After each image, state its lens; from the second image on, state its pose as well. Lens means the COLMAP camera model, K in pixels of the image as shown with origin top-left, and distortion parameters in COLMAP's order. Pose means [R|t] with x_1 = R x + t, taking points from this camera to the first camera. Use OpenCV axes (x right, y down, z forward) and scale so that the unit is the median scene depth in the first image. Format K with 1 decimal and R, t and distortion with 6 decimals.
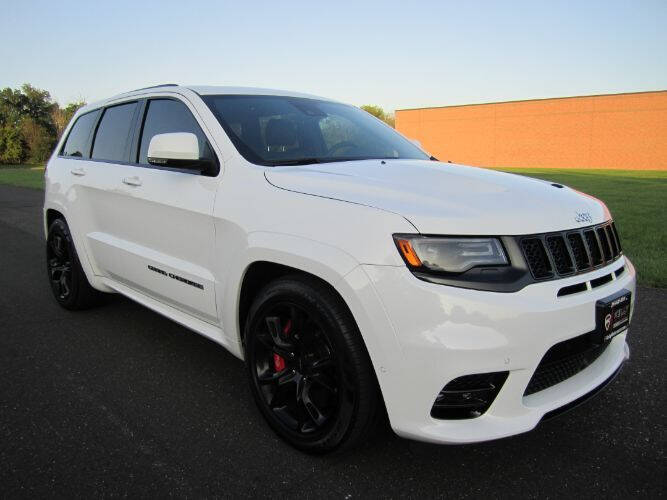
lens RADIAL K [[557.7, 0, 331.2], [0, 557.7, 268.4], [0, 0, 1]] dist [-0.076102, 0.041066]
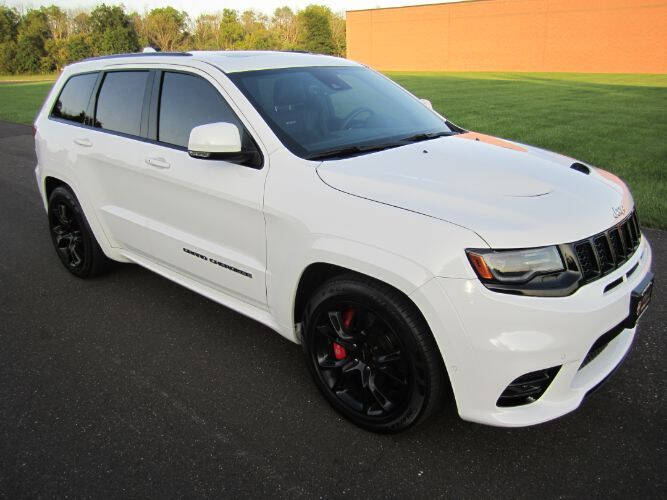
lens RADIAL K [[557.7, 0, 331.2], [0, 557.7, 268.4], [0, 0, 1]] dist [-0.076102, 0.041066]
pose [[0.995417, -0.046372, 0.083630, -0.197112], [0.031668, 0.985060, 0.169272, -0.175703], [-0.090230, -0.165848, 0.982015, -0.034848]]
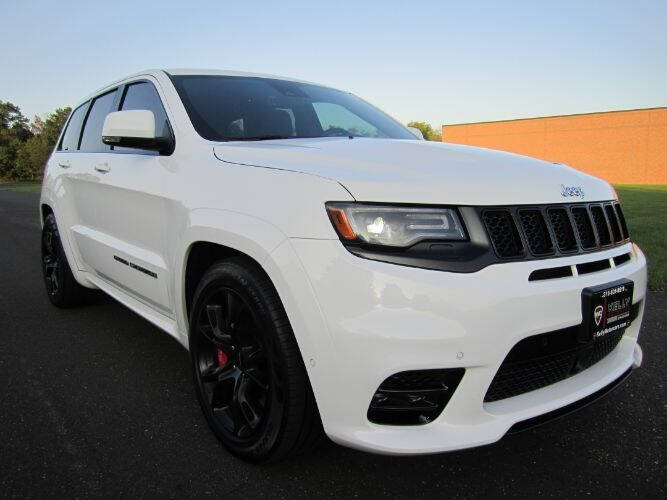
lens RADIAL K [[557.7, 0, 331.2], [0, 557.7, 268.4], [0, 0, 1]] dist [-0.076102, 0.041066]
pose [[0.996184, 0.010899, -0.086595, 0.159063], [-0.013540, 0.999459, -0.029970, 0.052670], [0.086222, 0.031028, 0.995793, 0.128899]]
